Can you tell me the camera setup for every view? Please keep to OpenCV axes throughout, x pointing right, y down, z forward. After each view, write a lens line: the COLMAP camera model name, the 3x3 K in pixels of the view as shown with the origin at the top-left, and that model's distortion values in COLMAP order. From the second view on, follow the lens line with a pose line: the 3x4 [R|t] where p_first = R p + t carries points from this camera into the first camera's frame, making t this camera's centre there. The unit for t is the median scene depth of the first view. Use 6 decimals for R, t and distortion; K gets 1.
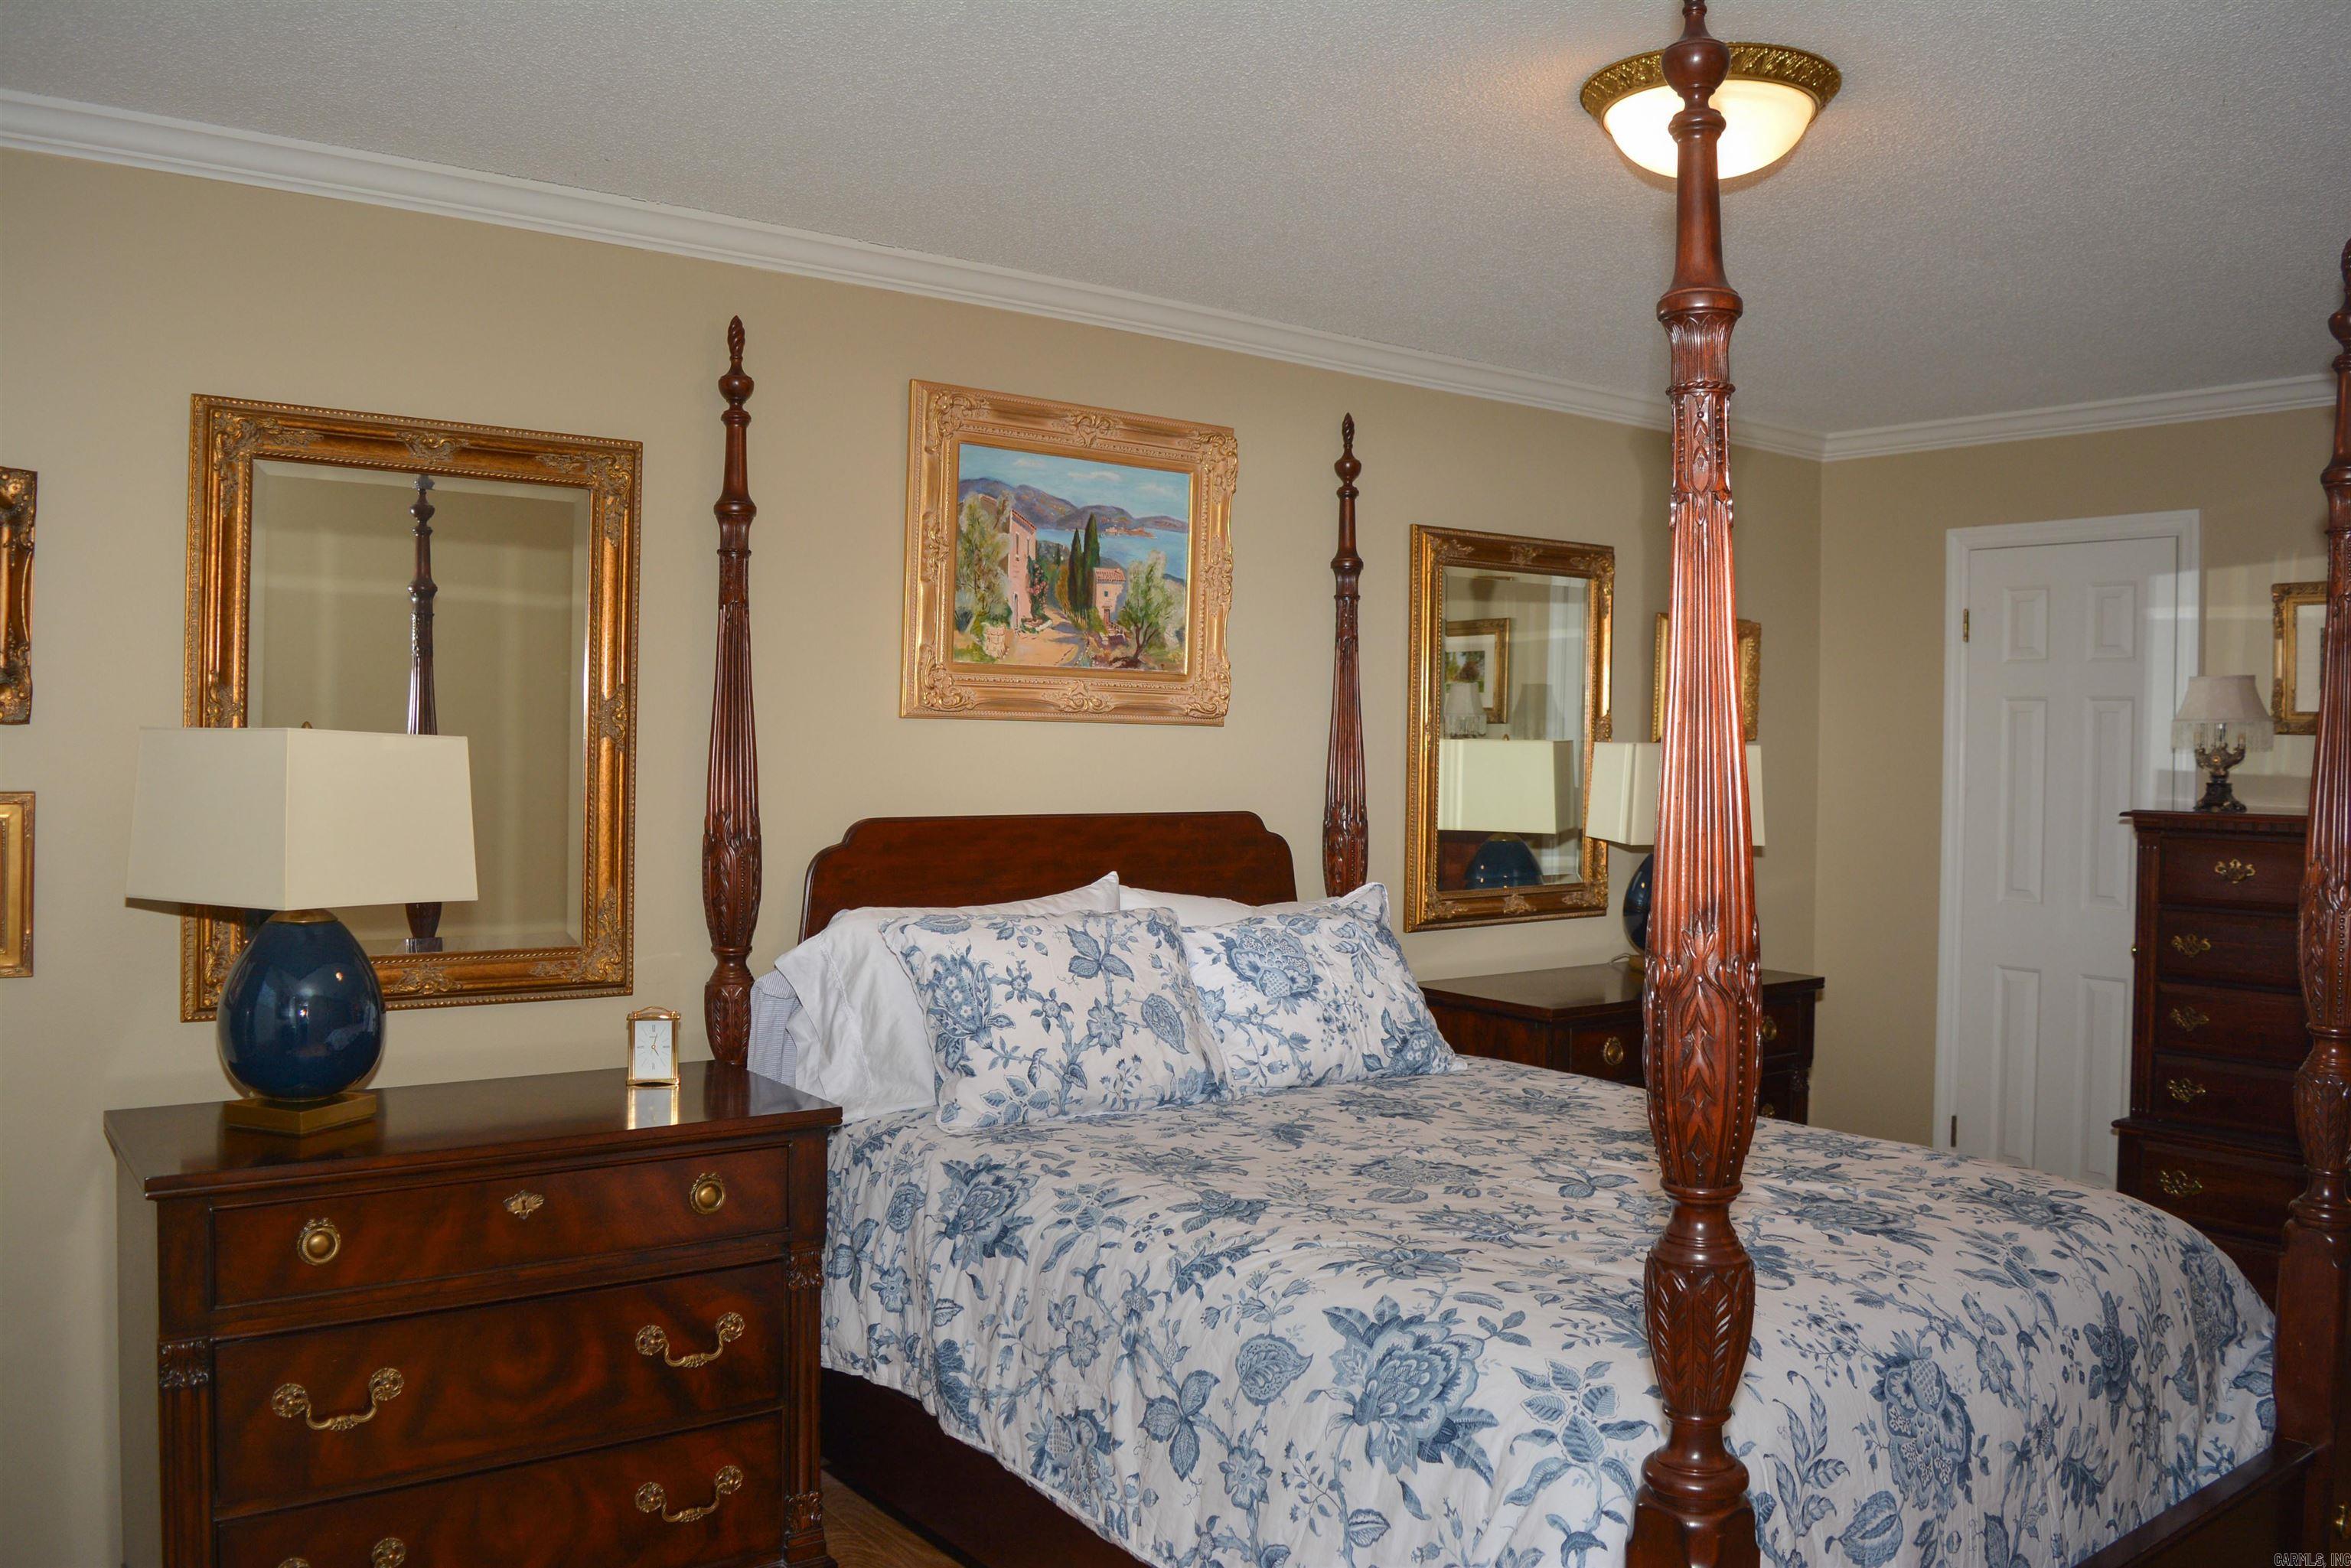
lens RADIAL K [[1852.5, 0, 1180.3], [0, 1852.5, 762.9], [0, 0, 1]] dist [-0.089476, 0.014295]
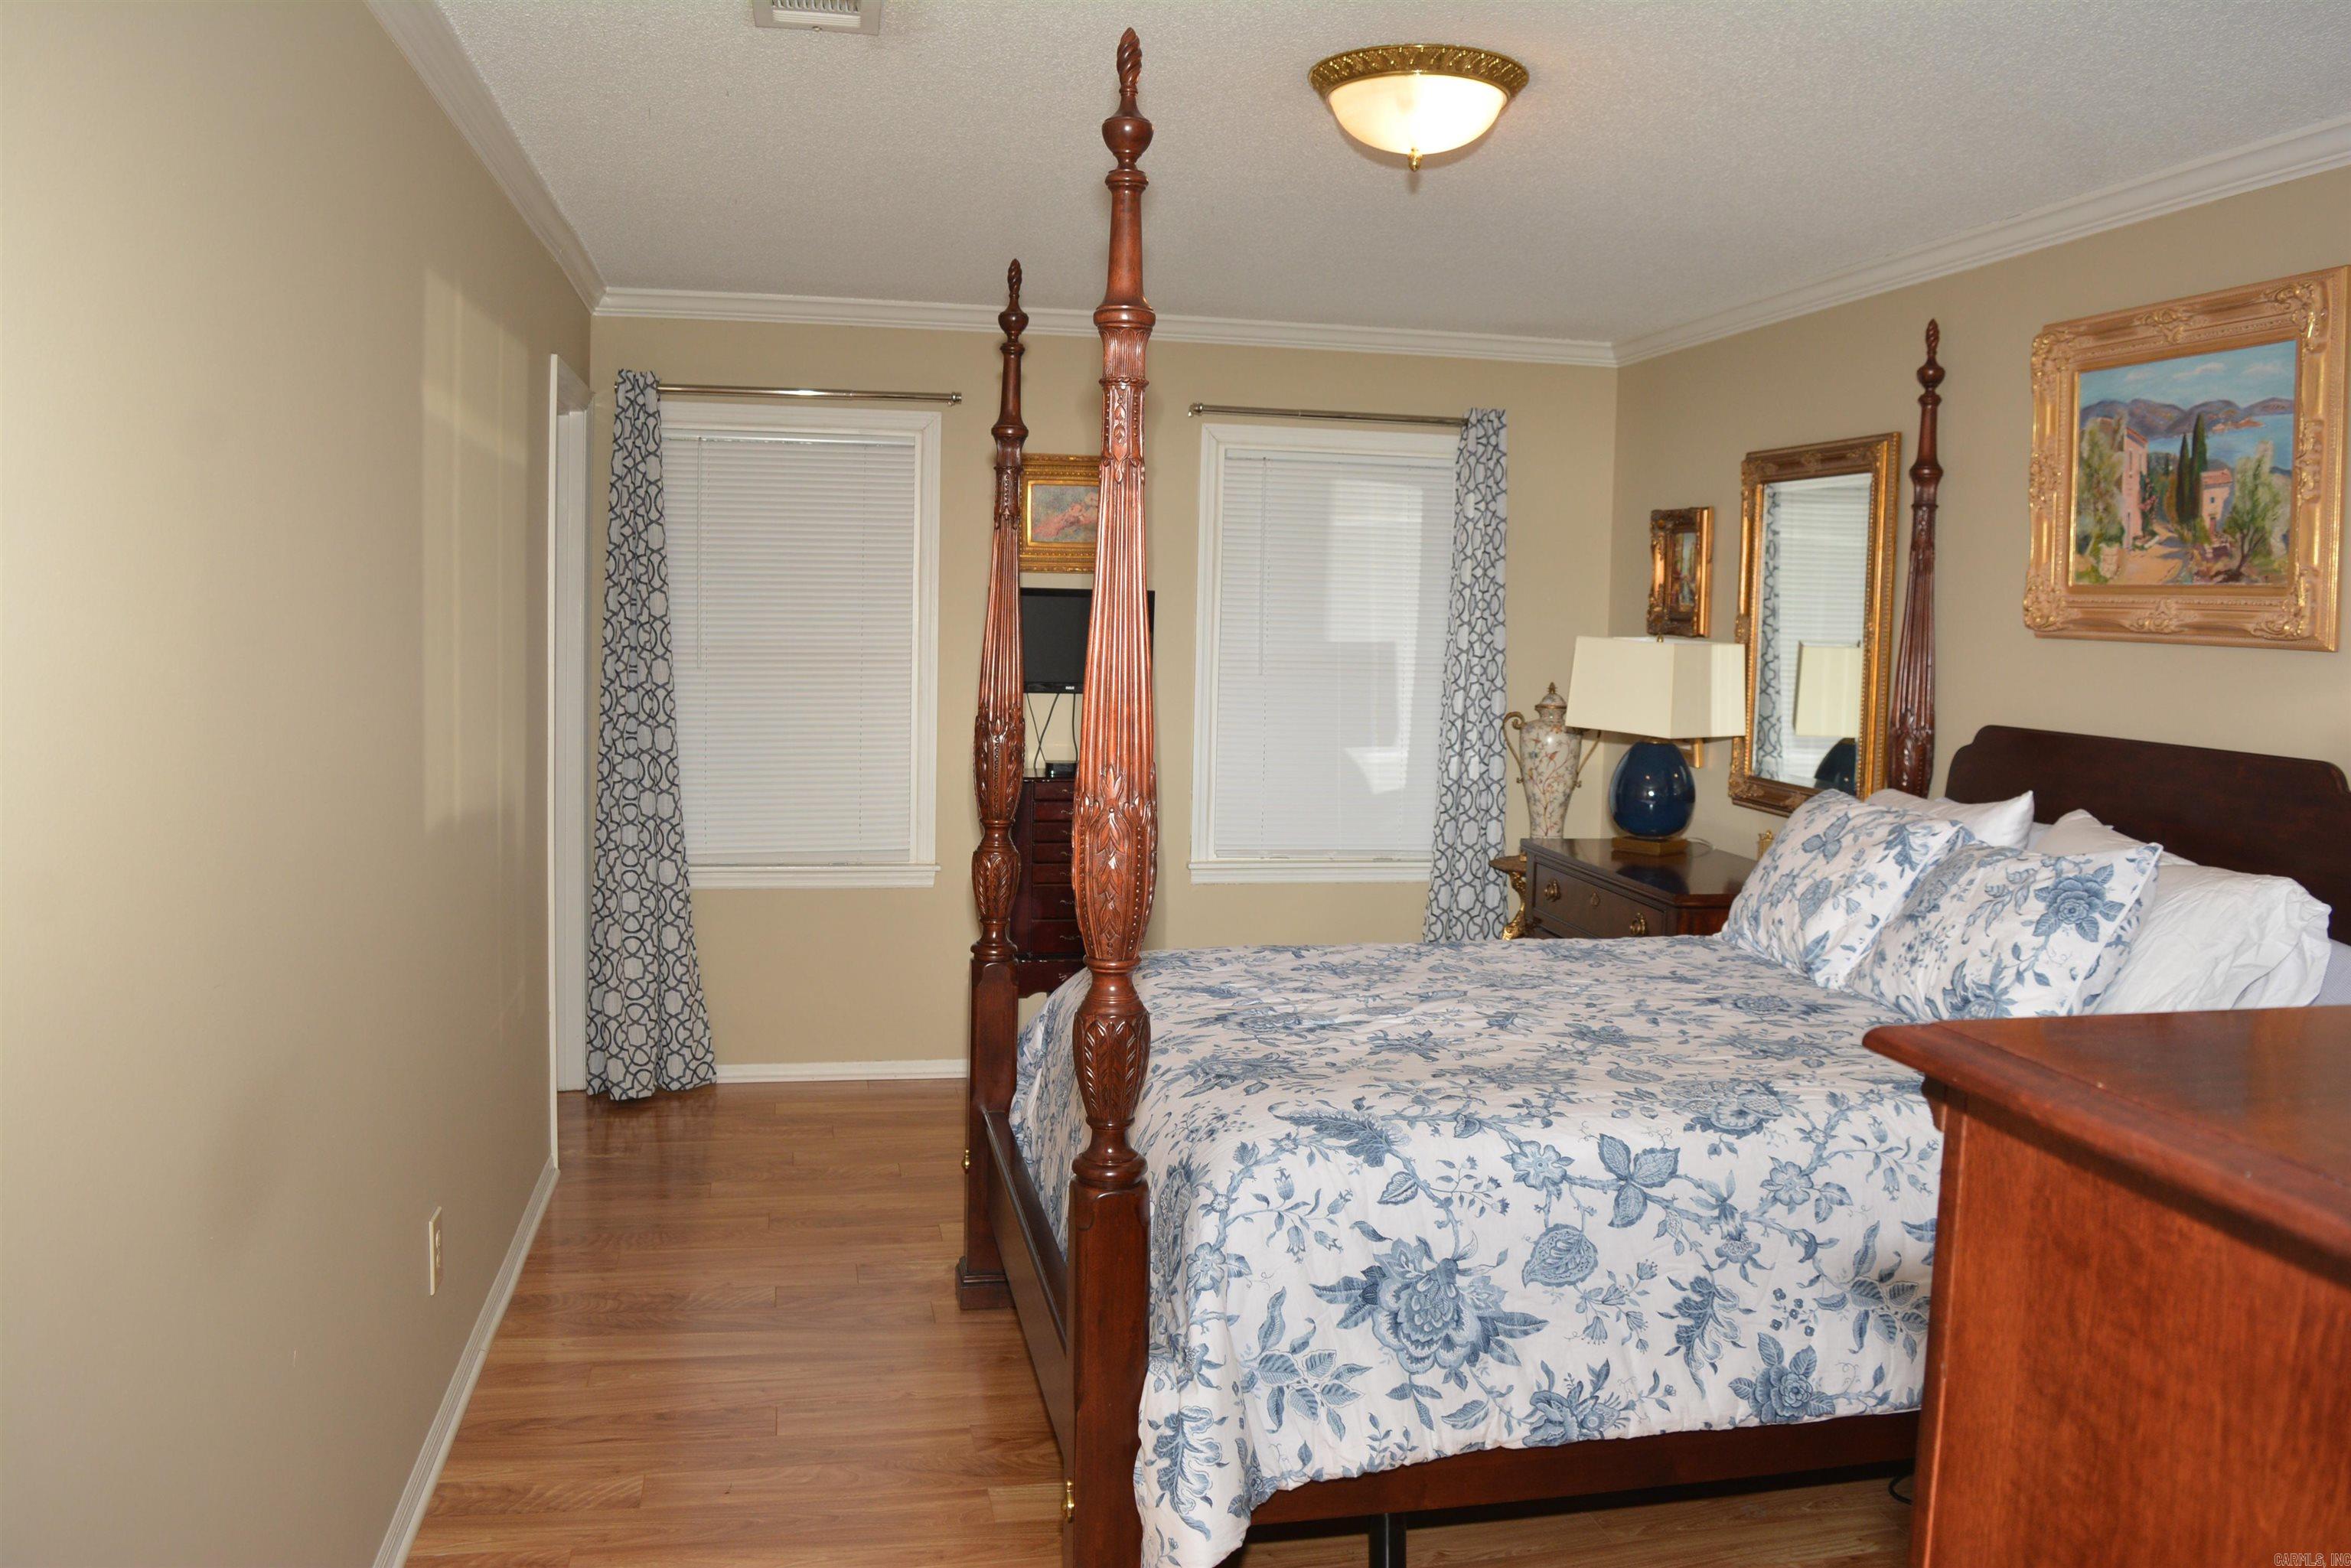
lens RADIAL K [[1818.9, 0, 1176.0], [0, 1818.9, 716.6], [0, 0, 1]] dist [0.001660, 0.003926]
pose [[-0.429538, 0.038732, -0.902218, 0.990095], [-0.032341, 0.997779, 0.058232, -0.022612], [0.902470, 0.054191, -0.427331, 0.948948]]
